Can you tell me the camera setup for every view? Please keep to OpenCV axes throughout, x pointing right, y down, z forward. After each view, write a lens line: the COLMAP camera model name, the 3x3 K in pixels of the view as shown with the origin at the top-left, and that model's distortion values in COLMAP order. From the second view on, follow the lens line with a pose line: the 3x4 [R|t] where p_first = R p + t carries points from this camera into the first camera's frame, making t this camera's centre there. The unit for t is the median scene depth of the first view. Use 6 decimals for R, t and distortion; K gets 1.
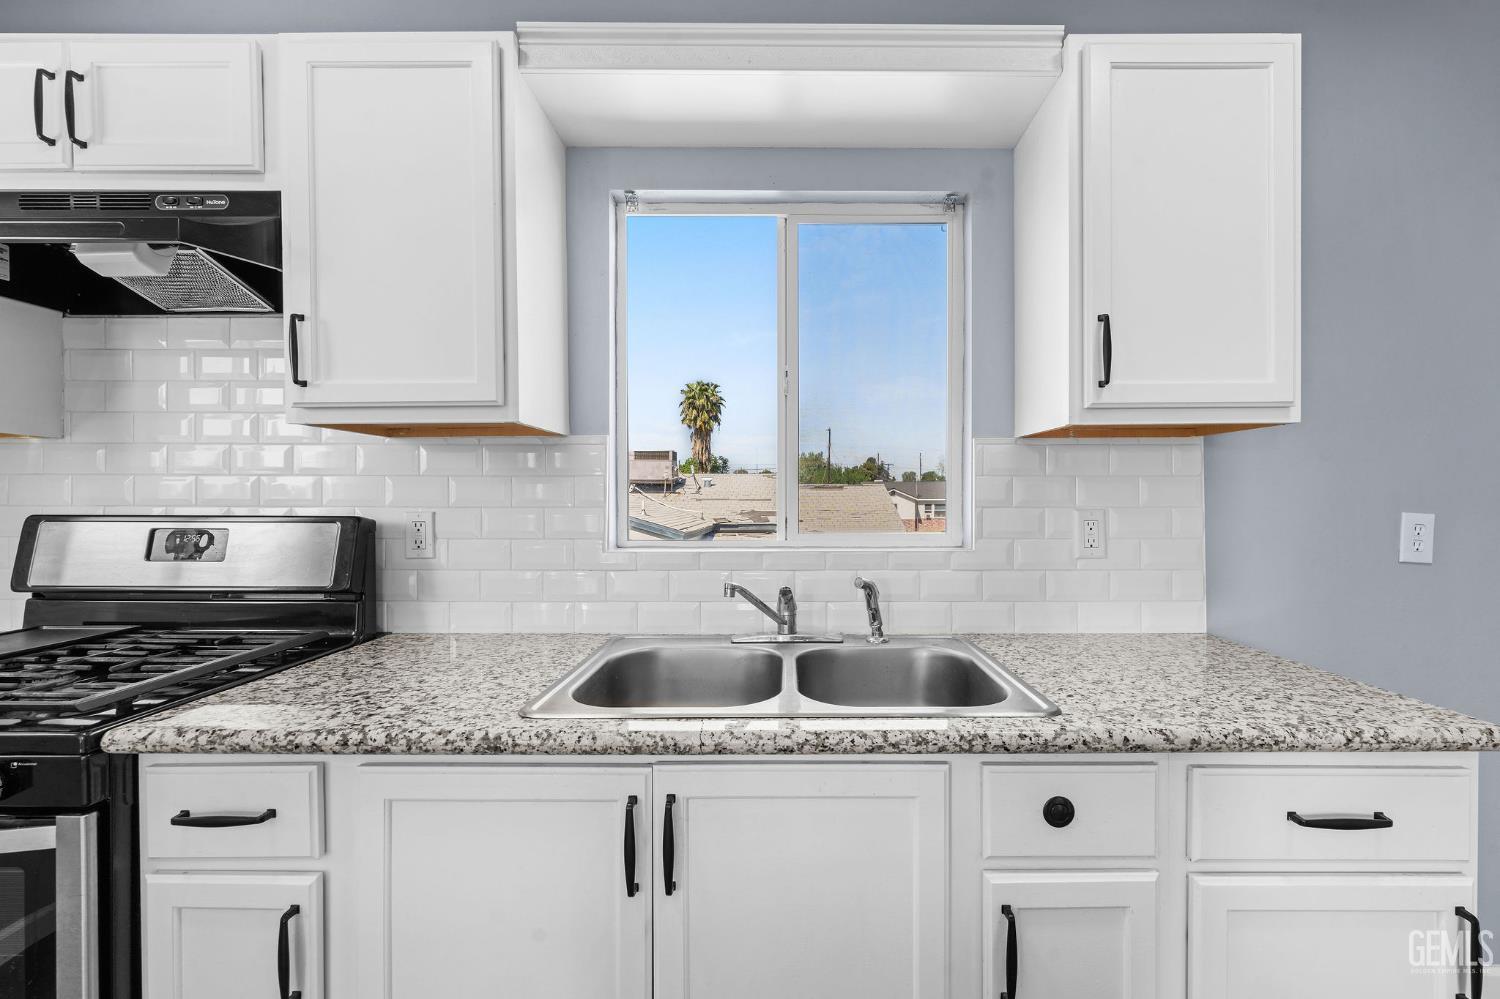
lens RADIAL K [[626.1, 0, 793.5], [0, 626.1, 501.5], [0, 0, 1]] dist [0.007716, -0.001780]
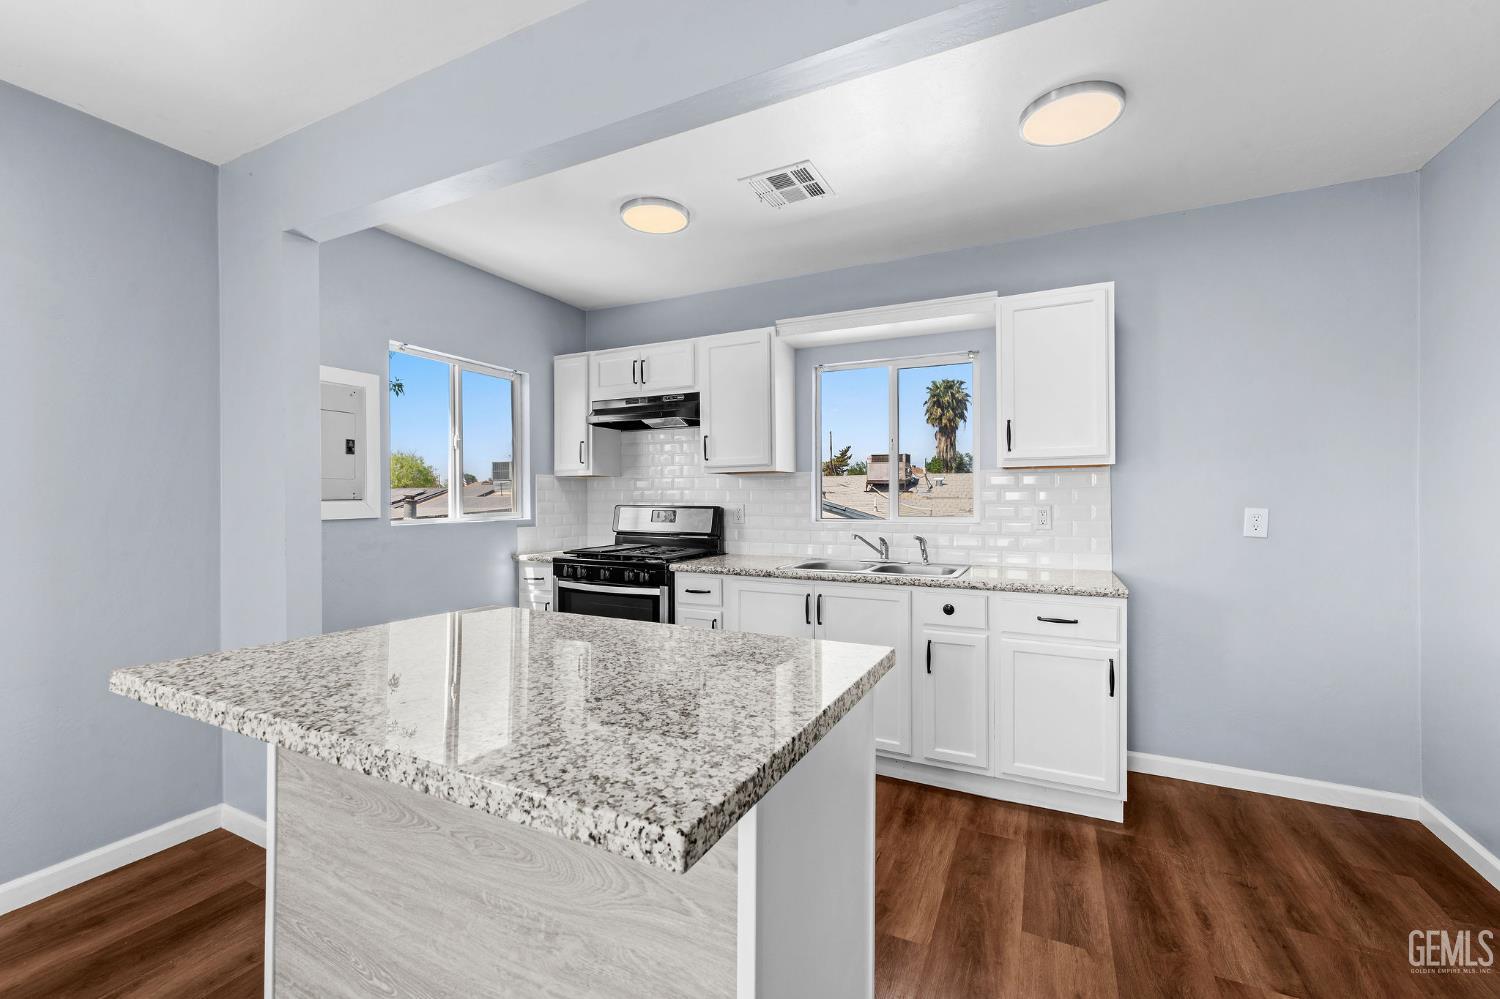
lens RADIAL K [[626.1, 0, 730.0], [0, 626.1, 488.1], [0, 0, 1]] dist [0.007716, -0.001780]
pose [[0.882273, -0.006840, -0.470688, 0.539658], [-0.001616, 0.999845, -0.017559, -0.003996], [0.470735, 0.016253, 0.882125, -1.206500]]
